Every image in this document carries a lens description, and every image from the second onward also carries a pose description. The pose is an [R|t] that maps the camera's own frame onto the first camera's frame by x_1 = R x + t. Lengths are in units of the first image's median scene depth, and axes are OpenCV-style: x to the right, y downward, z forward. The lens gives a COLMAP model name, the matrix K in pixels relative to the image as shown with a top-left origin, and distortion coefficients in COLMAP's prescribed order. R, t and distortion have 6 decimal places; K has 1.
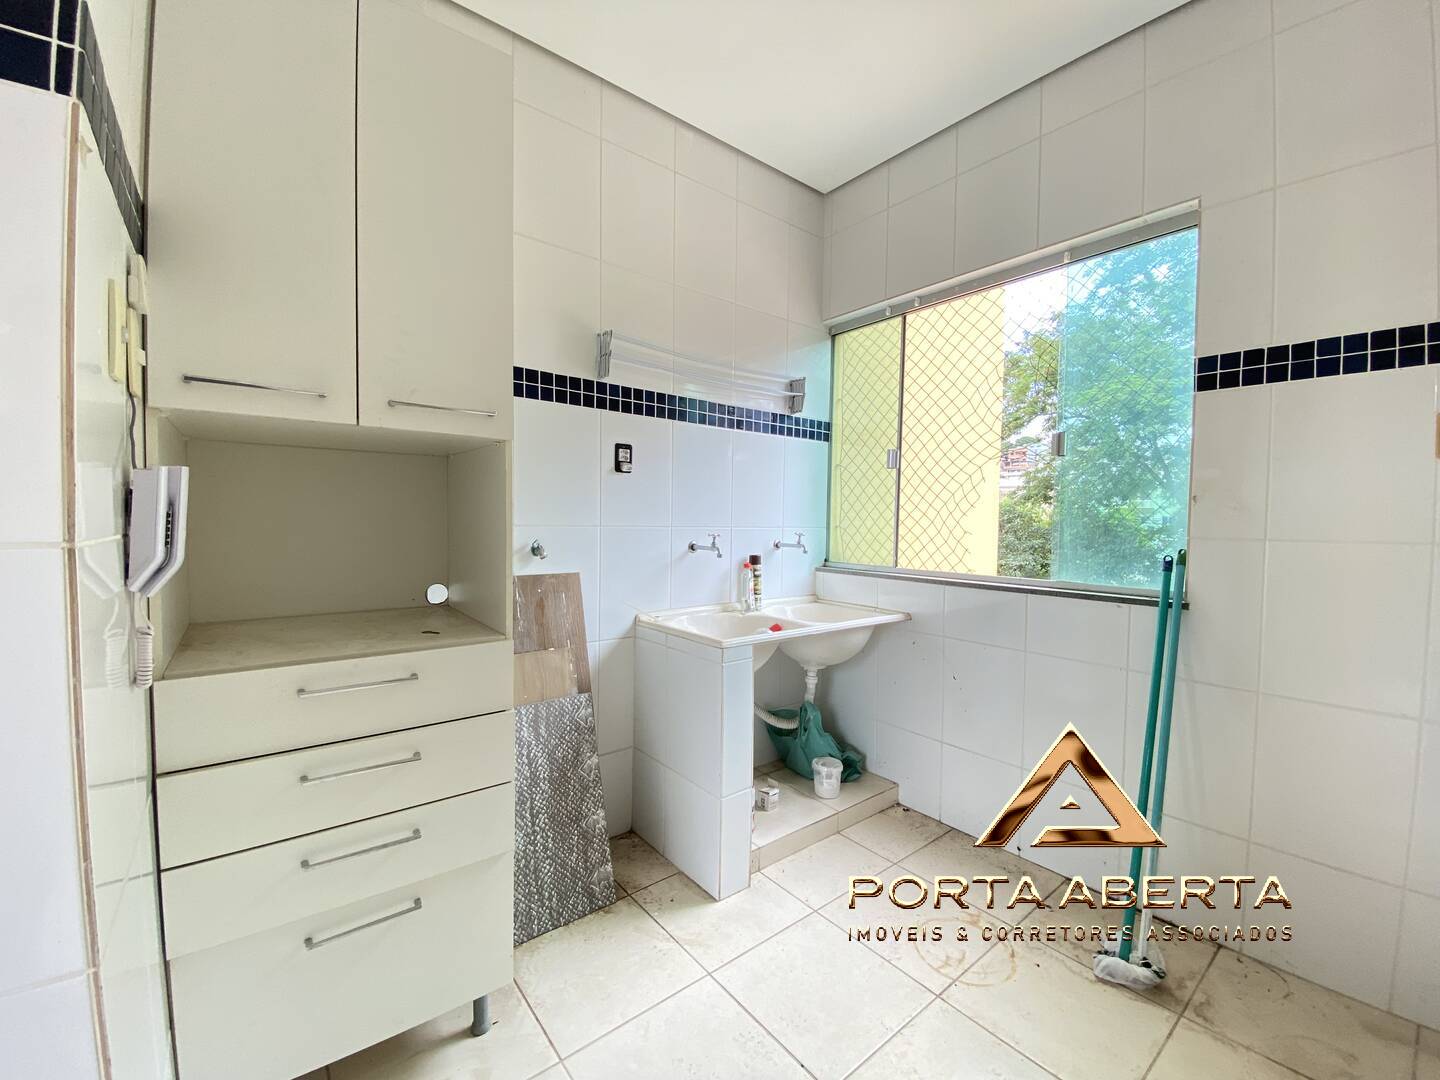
lens RADIAL K [[595.6, 0, 729.3], [0, 595.6, 538.7], [0, 0, 1]] dist [-0.002489, -0.001605]
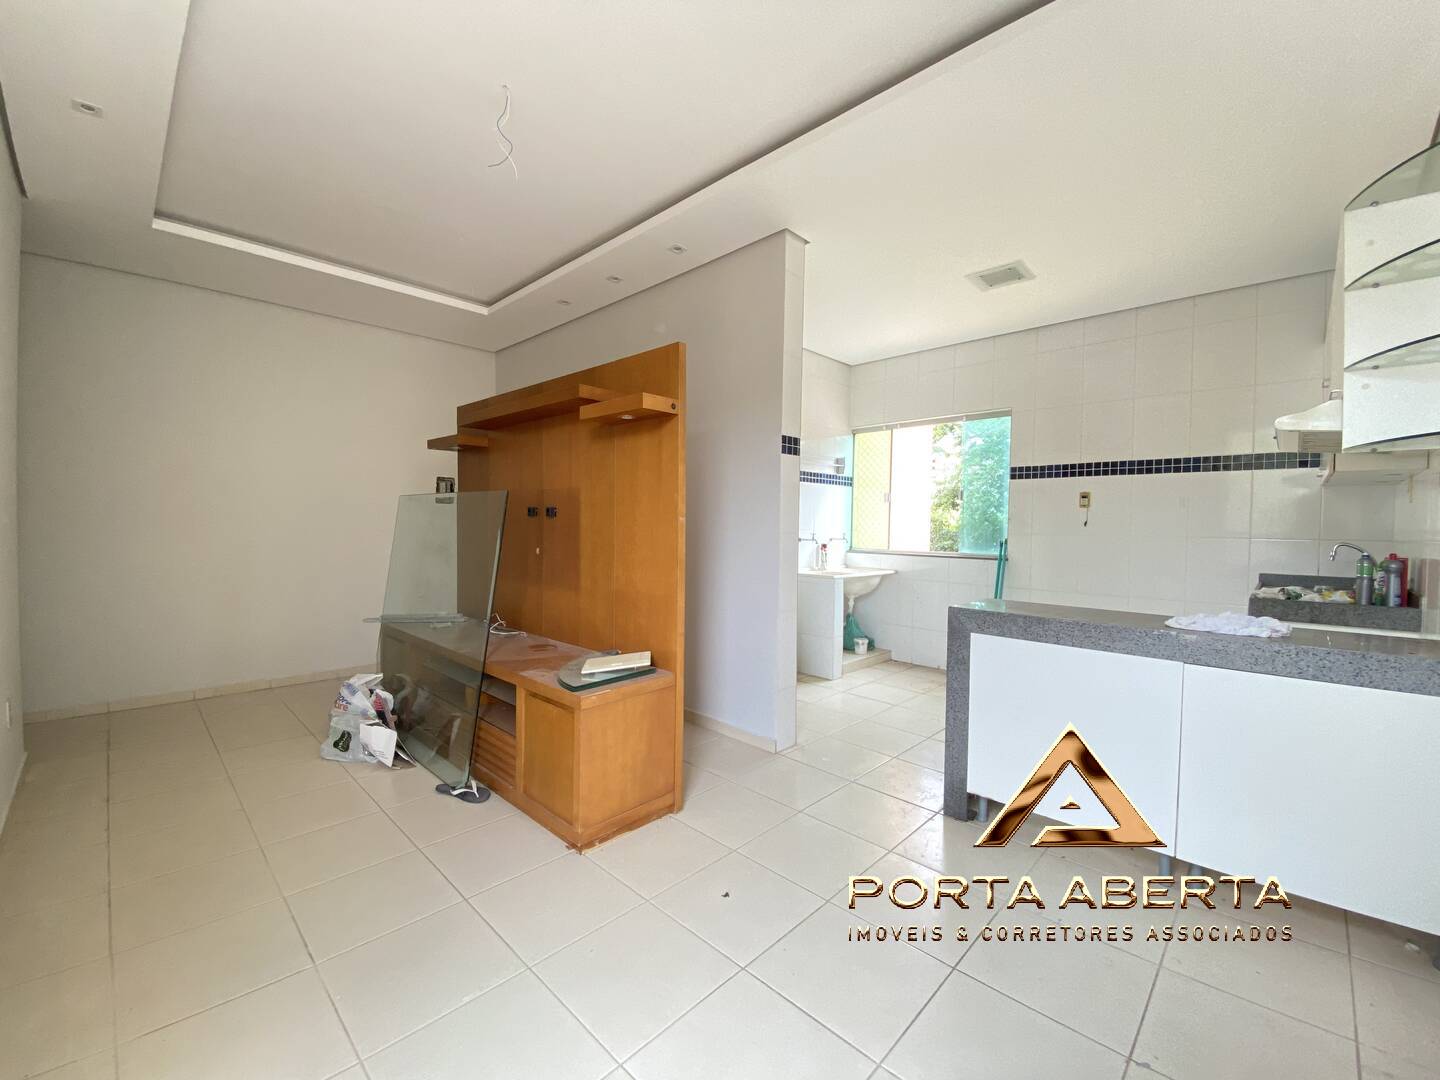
lens RADIAL K [[595.6, 0, 716.2], [0, 595.6, 538.0], [0, 0, 1]] dist [-0.002489, -0.001605]
pose [[0.994039, -0.001914, 0.109007, -0.562816], [0.002656, 0.999974, -0.006662, 0.021177], [-0.108992, 0.006912, 0.994019, -1.037050]]
